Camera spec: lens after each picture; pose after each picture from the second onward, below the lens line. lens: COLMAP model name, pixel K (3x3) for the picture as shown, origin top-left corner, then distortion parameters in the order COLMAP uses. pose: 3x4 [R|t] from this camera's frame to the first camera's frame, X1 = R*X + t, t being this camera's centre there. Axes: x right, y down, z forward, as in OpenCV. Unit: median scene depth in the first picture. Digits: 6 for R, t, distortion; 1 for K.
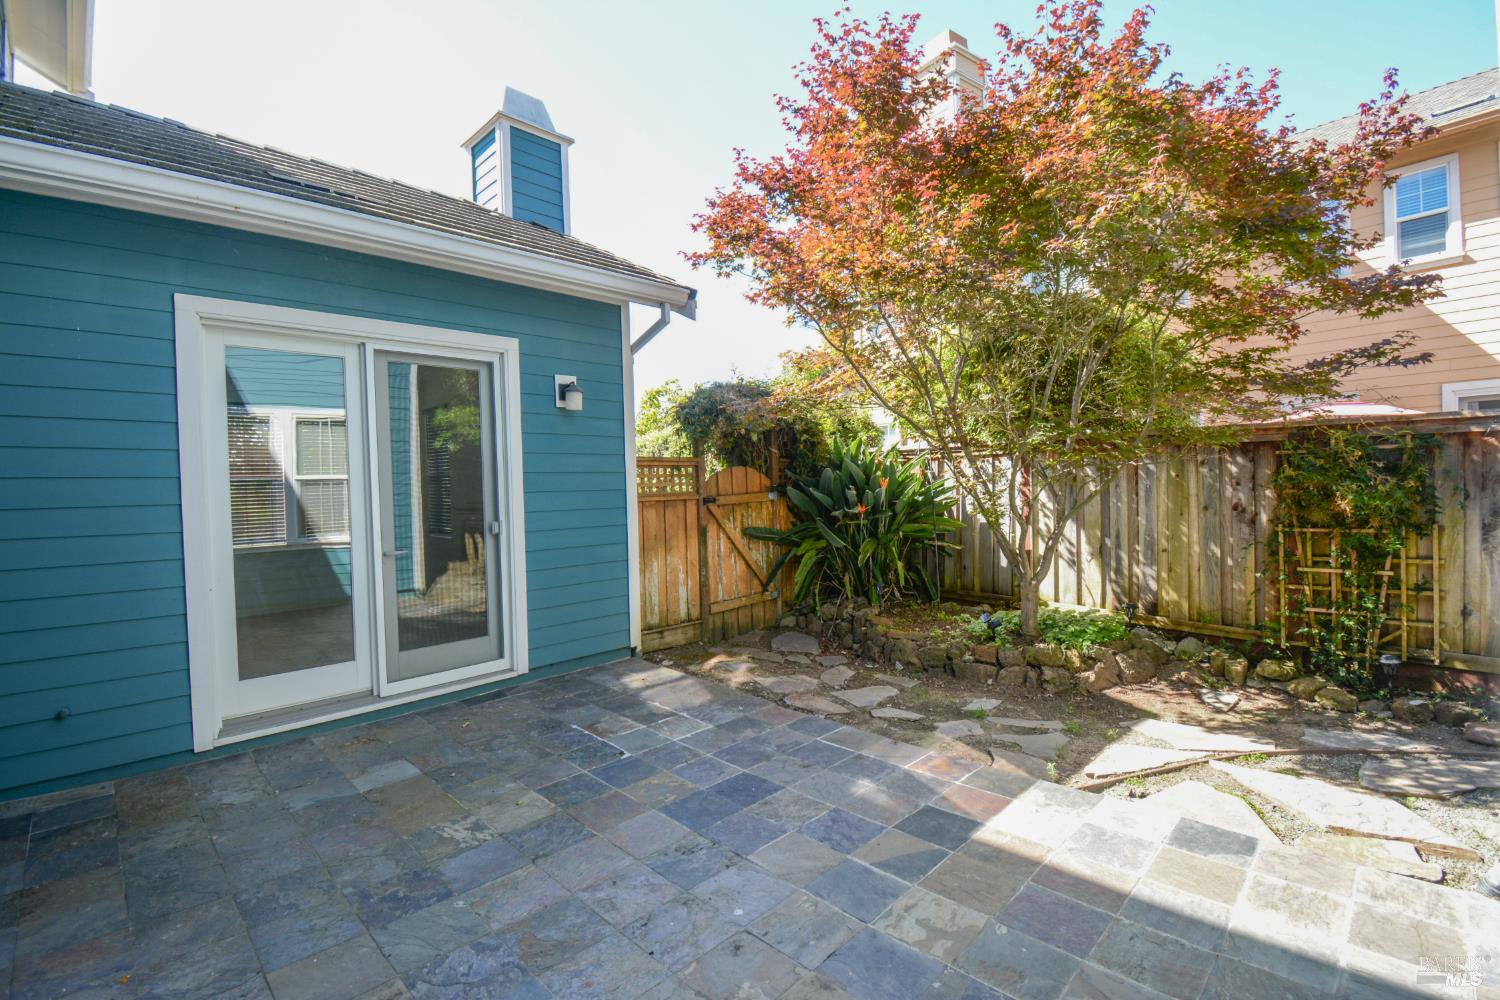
lens RADIAL K [[667.0, 0, 750.0], [0, 667.0, 500.0], [0, 0, 1]] dist [0.013513, -0.023740]
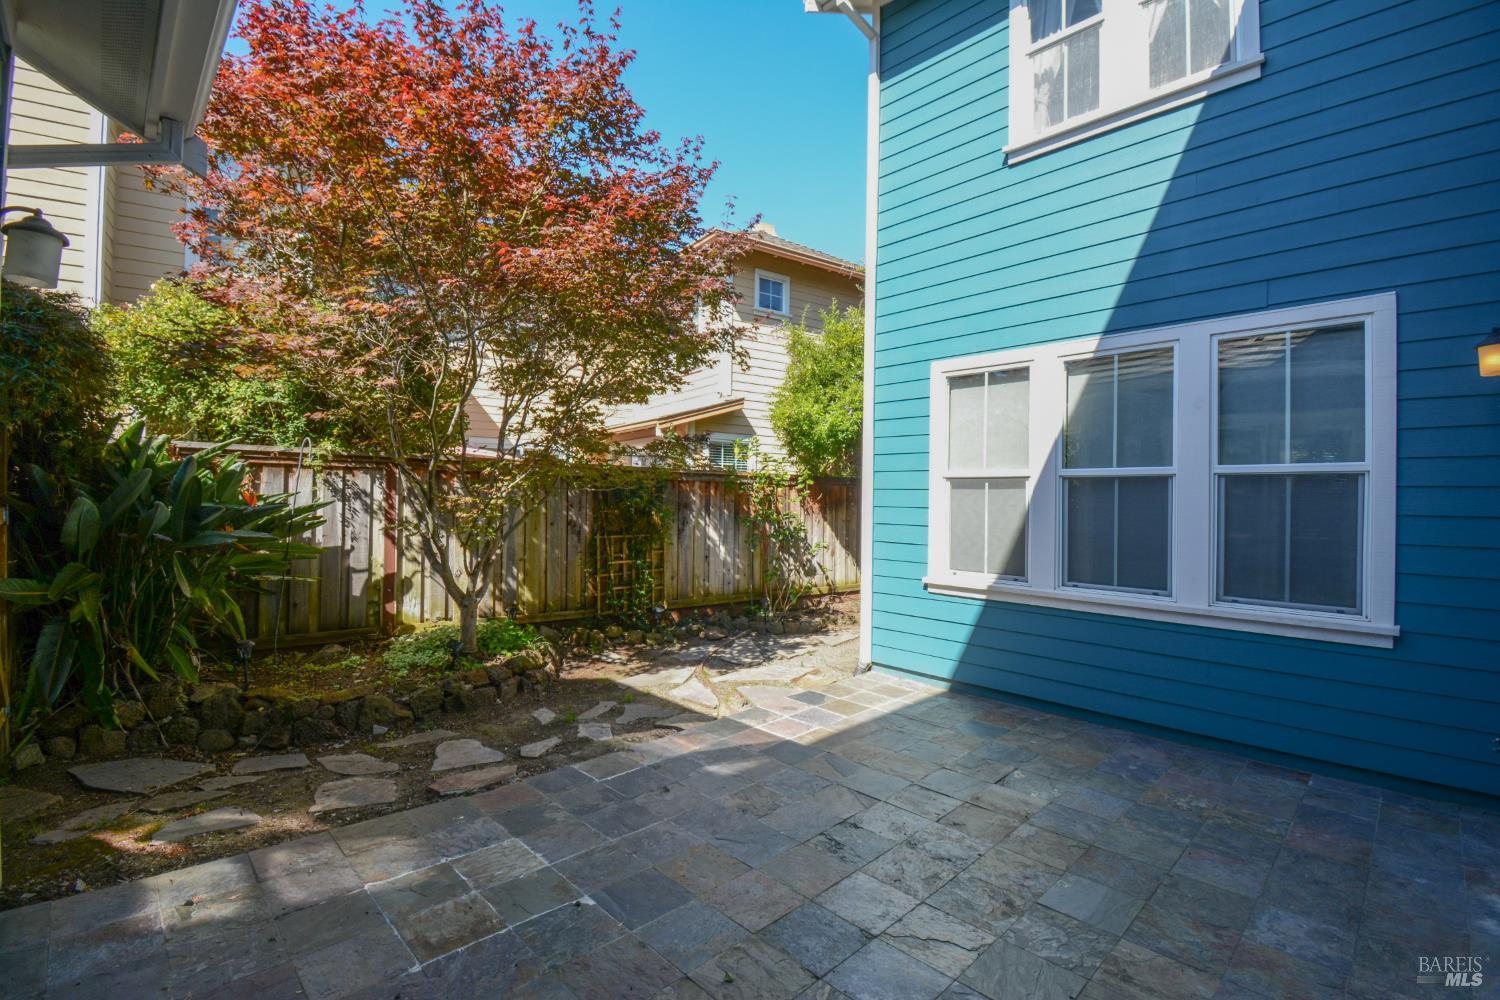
lens RADIAL K [[667.0, 0, 750.0], [0, 667.0, 500.0], [0, 0, 1]] dist [0.013513, -0.023740]
pose [[0.007896, 0.022602, 0.999713, -0.727289], [0.007808, 0.999713, -0.022663, -0.003145], [-0.999938, 0.007984, 0.007717, 0.696644]]
